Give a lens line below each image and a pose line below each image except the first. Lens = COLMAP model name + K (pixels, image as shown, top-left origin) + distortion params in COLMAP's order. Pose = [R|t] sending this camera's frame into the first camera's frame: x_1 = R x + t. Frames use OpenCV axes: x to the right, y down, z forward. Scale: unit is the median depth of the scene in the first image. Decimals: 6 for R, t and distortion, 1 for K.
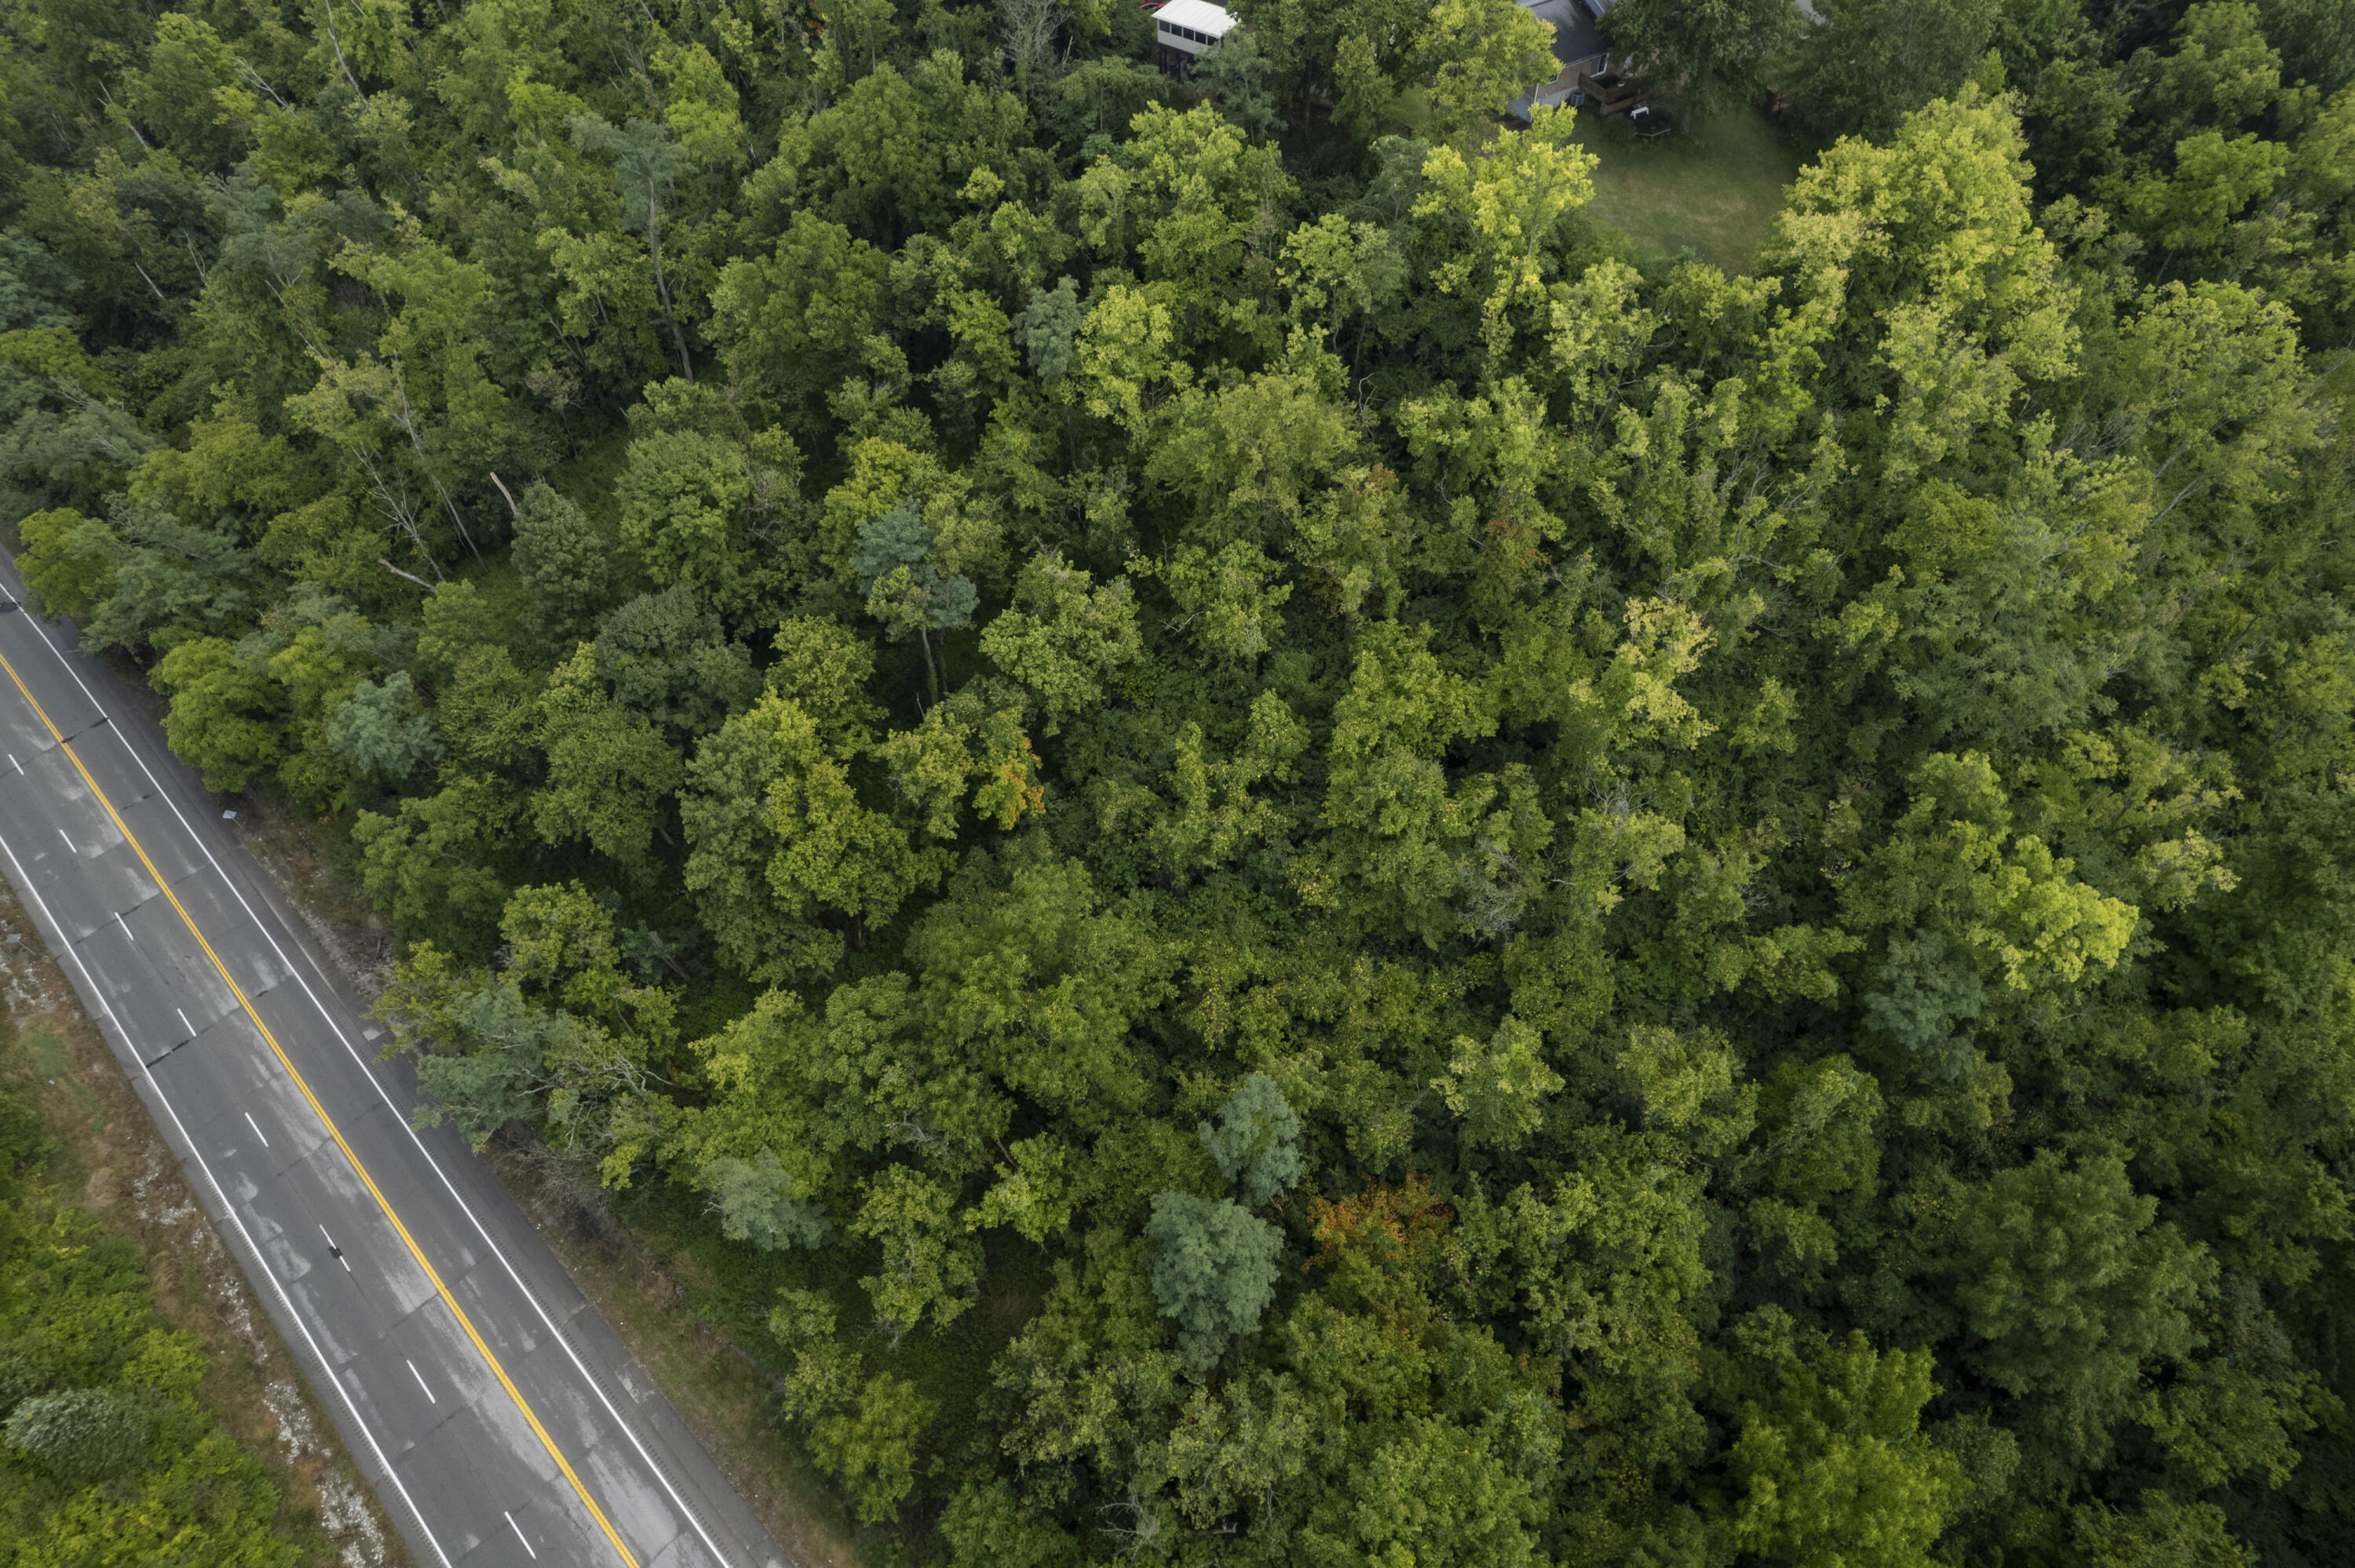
lens RADIAL K [[1504.3, 0, 1217.7], [0, 1504.3, 797.6], [0, 0, 1]] dist [-0.066703, 0.063484]
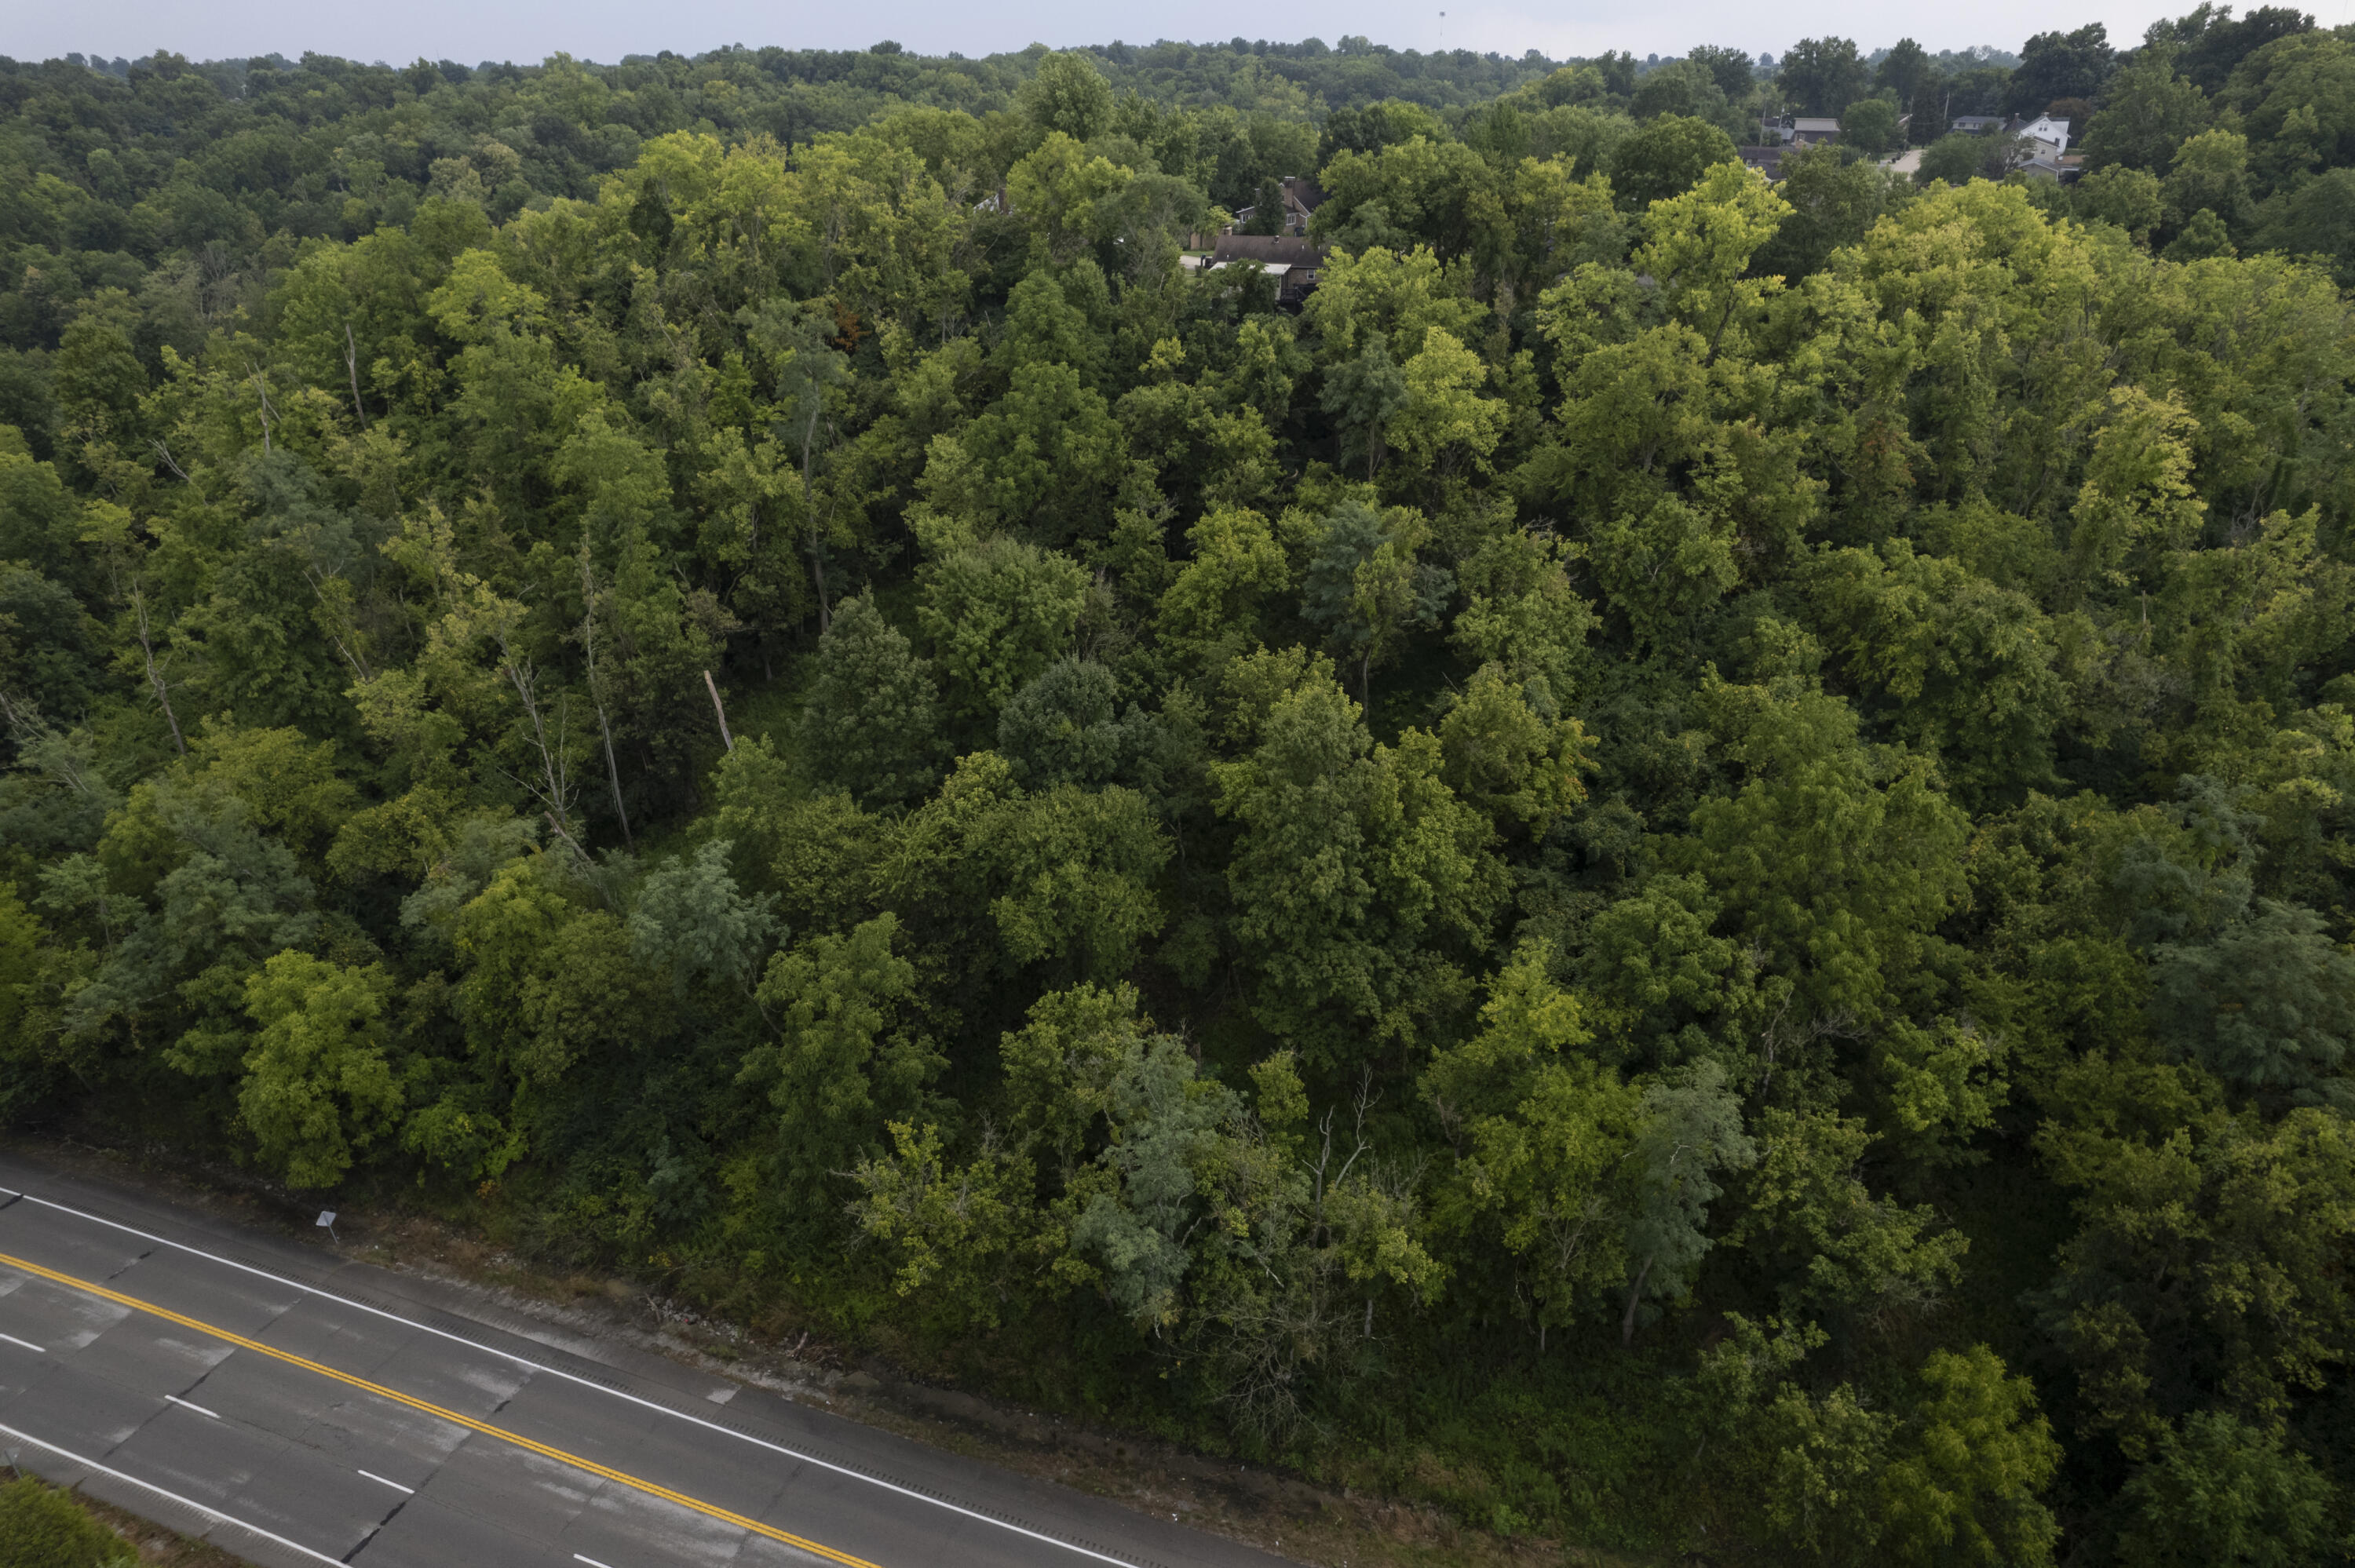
lens RADIAL K [[1504.3, 0, 1192.7], [0, 1504.3, 789.7], [0, 0, 1]] dist [-0.066703, 0.063484]
pose [[0.925073, -0.174039, 0.337566, -0.624888], [0.303974, 0.872142, -0.383365, 0.269990], [-0.227685, 0.457252, 0.859698, 0.318253]]
